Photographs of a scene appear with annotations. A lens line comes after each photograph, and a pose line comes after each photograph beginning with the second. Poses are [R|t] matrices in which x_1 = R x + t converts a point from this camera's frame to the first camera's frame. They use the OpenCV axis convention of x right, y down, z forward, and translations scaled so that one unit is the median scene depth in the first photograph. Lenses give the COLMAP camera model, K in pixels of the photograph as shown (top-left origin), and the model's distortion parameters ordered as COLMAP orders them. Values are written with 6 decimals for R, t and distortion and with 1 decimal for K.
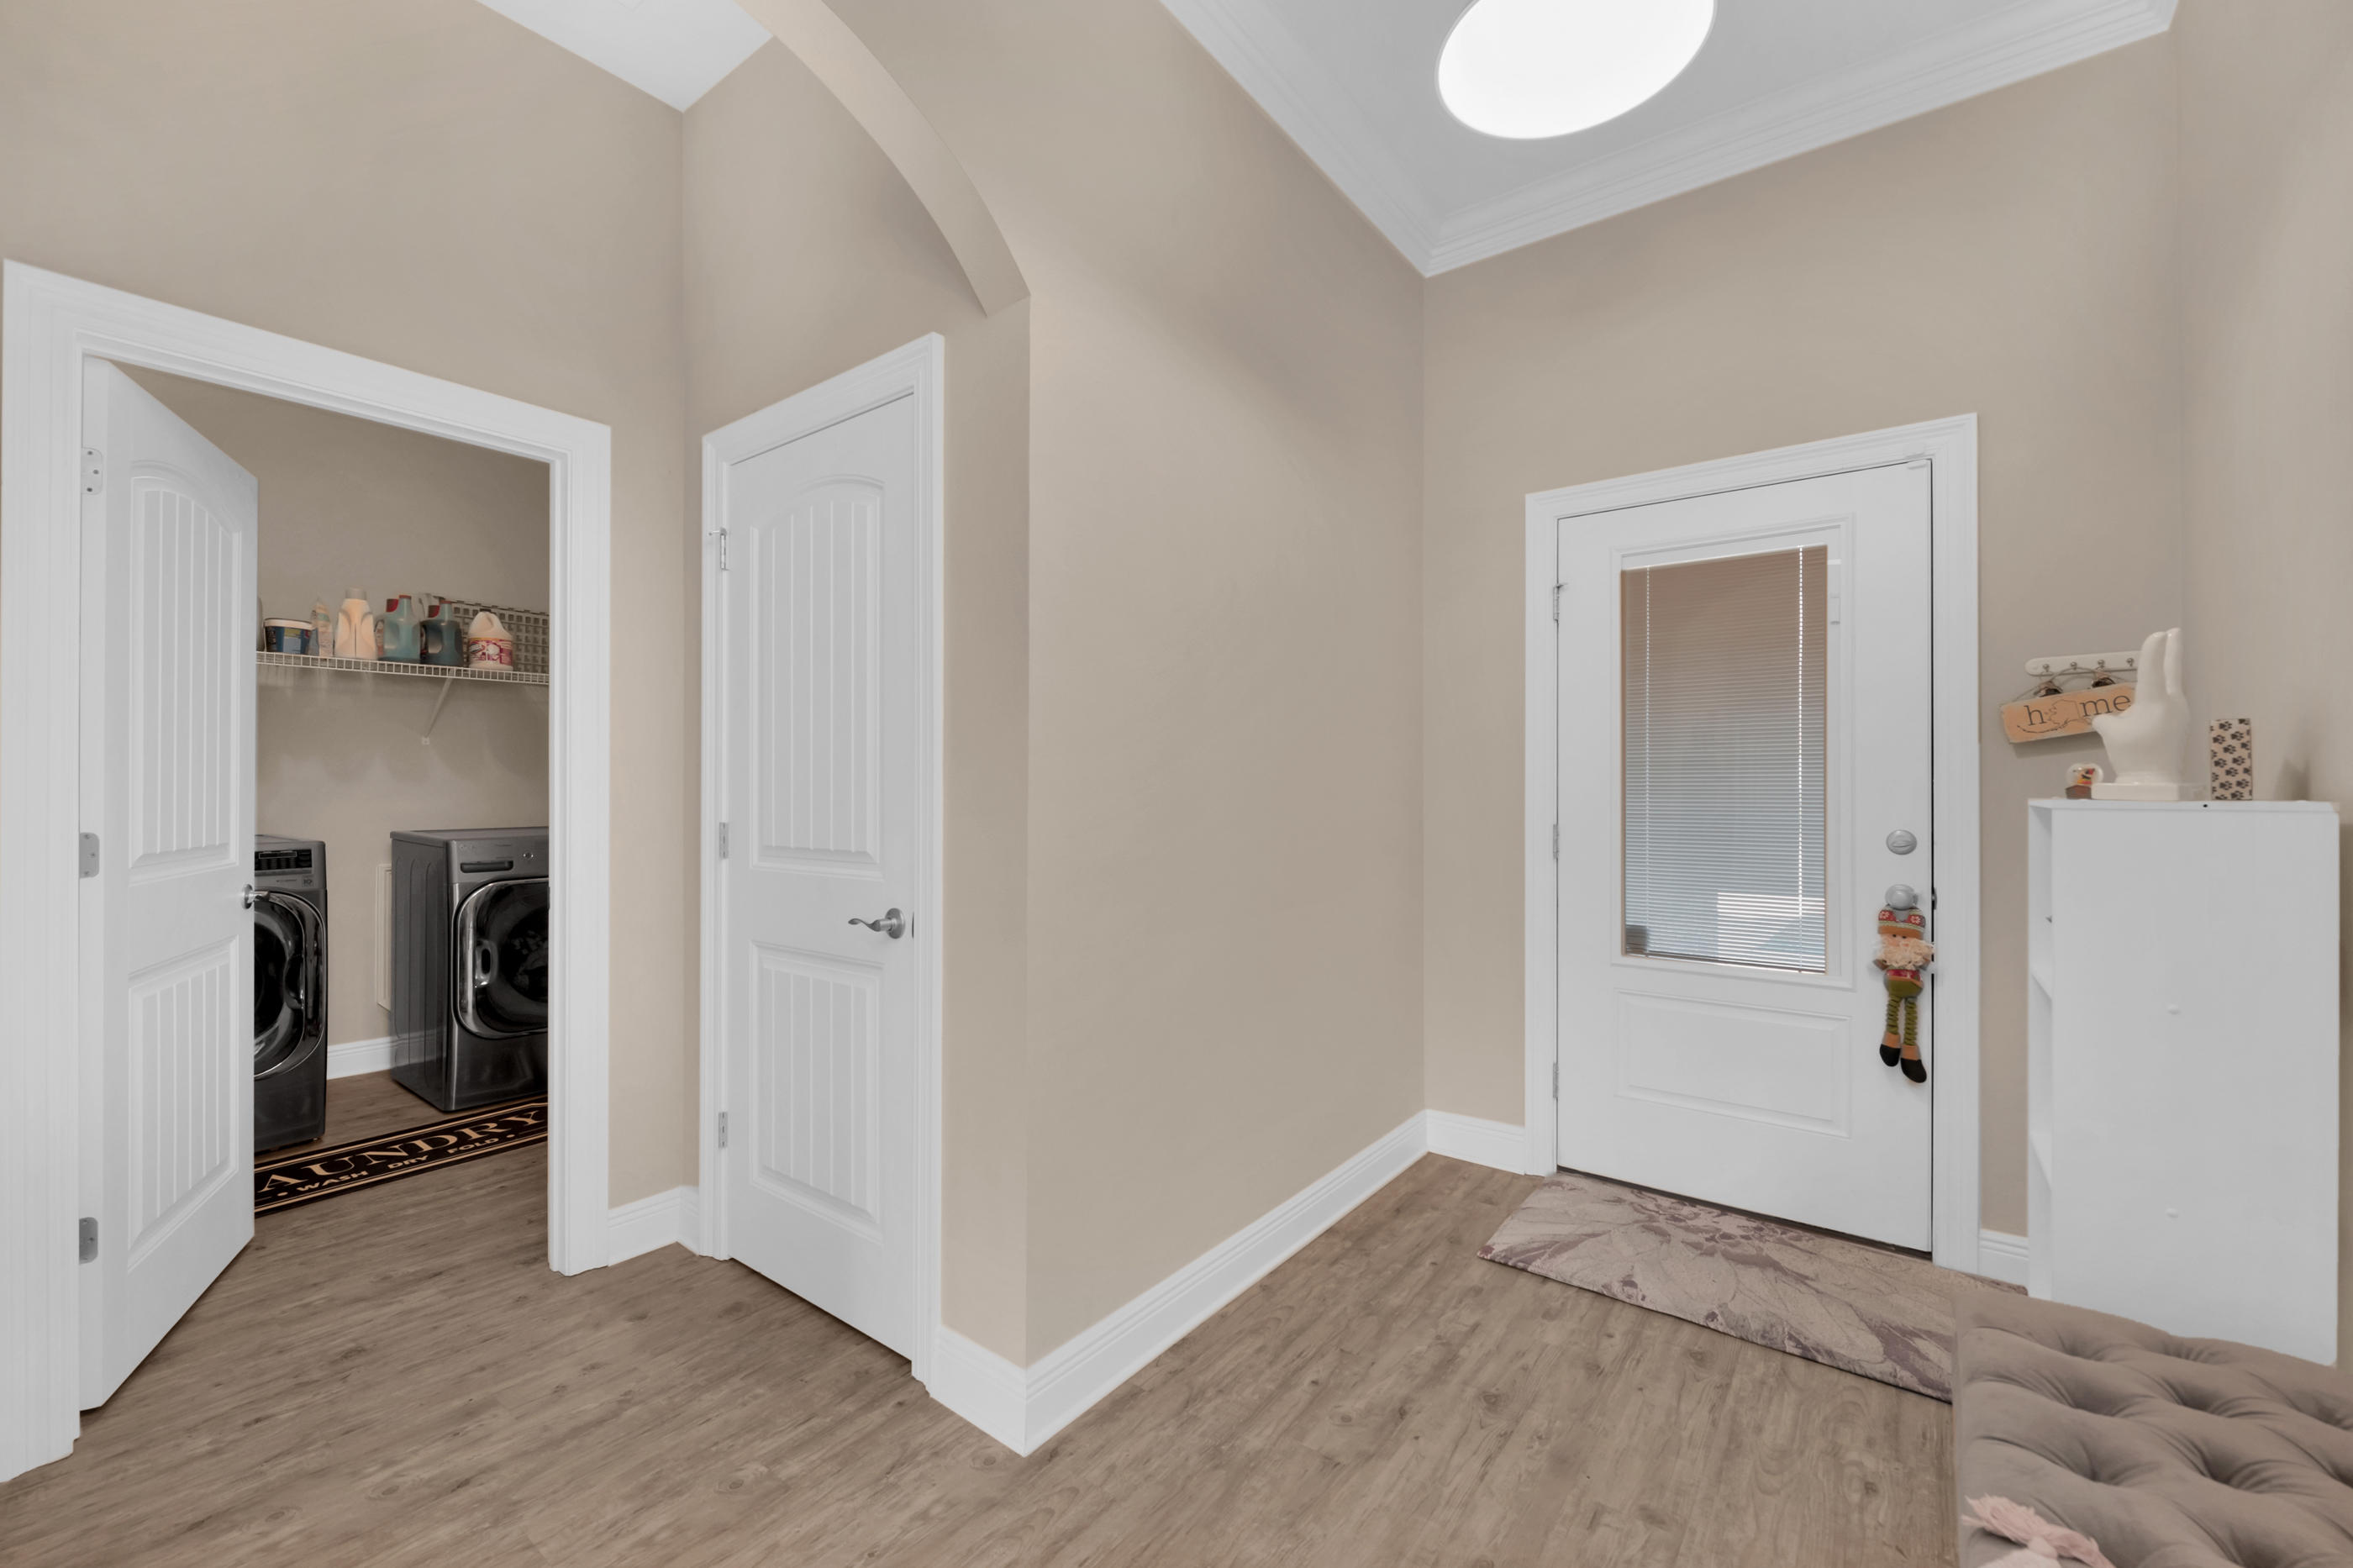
lens RADIAL K [[946.8, 0, 1177.8], [0, 946.8, 780.2], [0, 0, 1]] dist [0.000849, -0.004249]
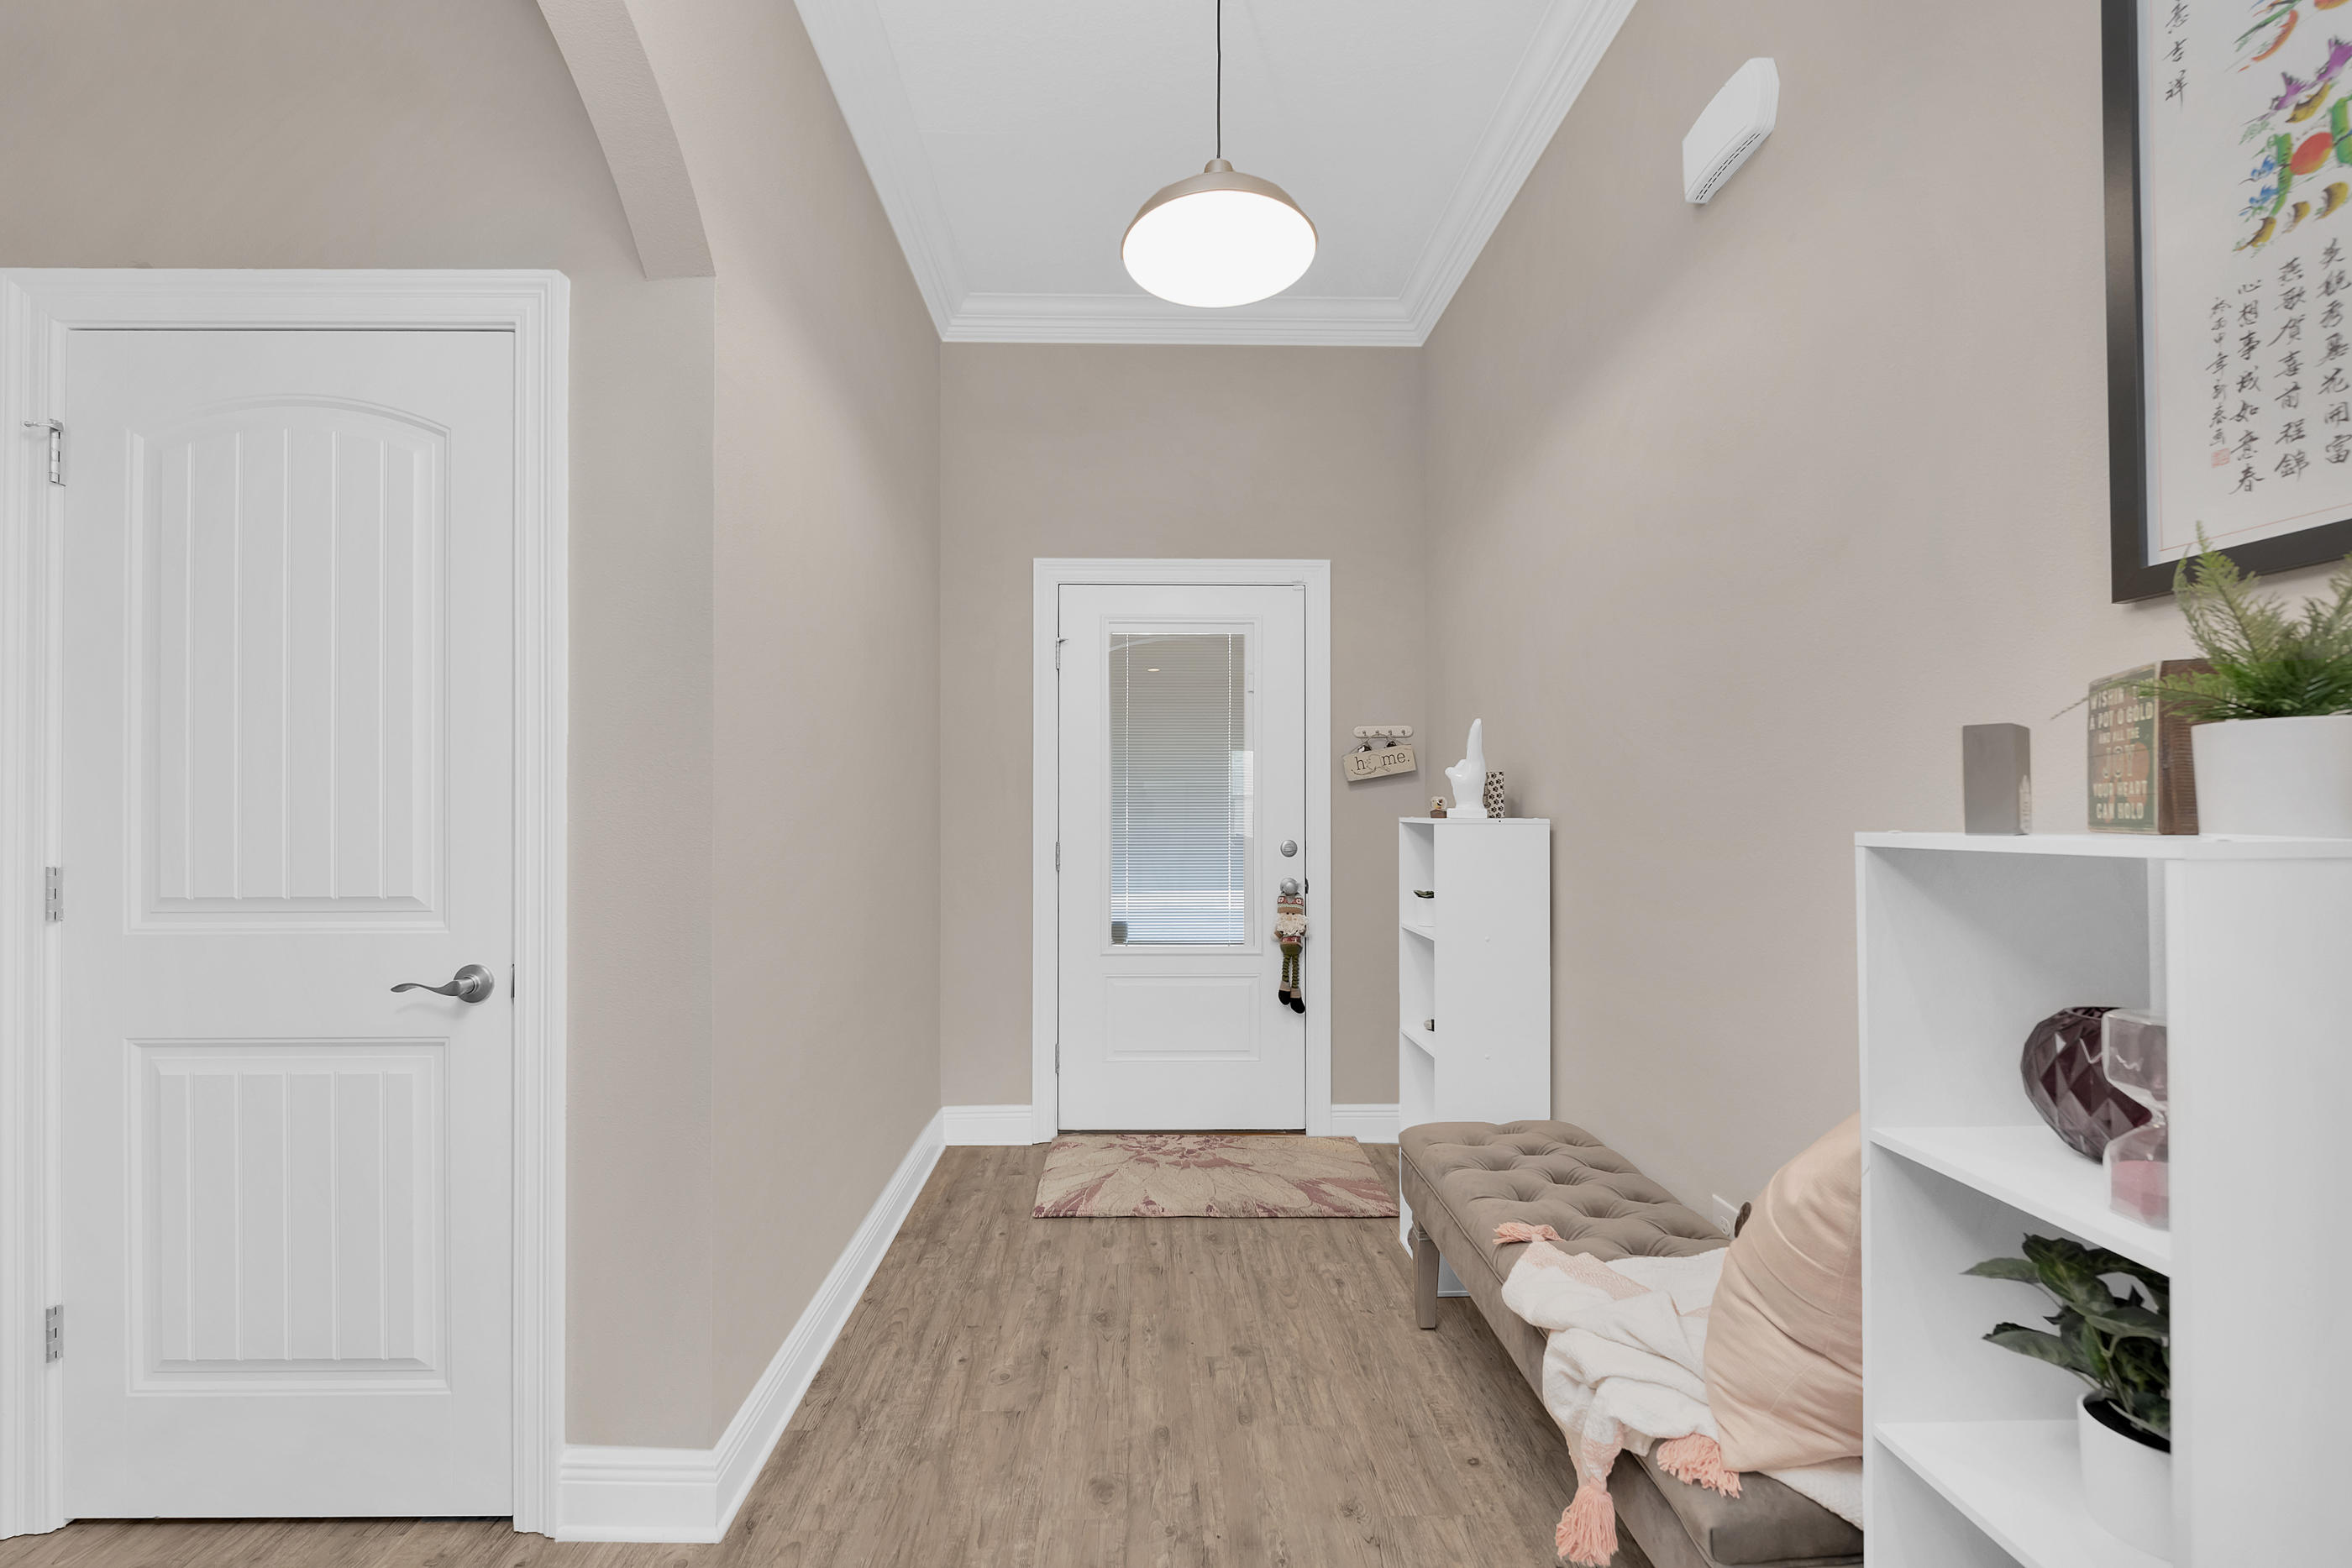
lens RADIAL K [[946.3, 0, 1115.7], [0, 946.3, 797.1], [0, 0, 1]] dist [0.000849, -0.004249]
pose [[0.785288, 0.006055, 0.619101, -0.365412], [-0.004147, 0.999981, -0.004520, -0.004910], [-0.619117, 0.000982, 0.785298, 0.035660]]
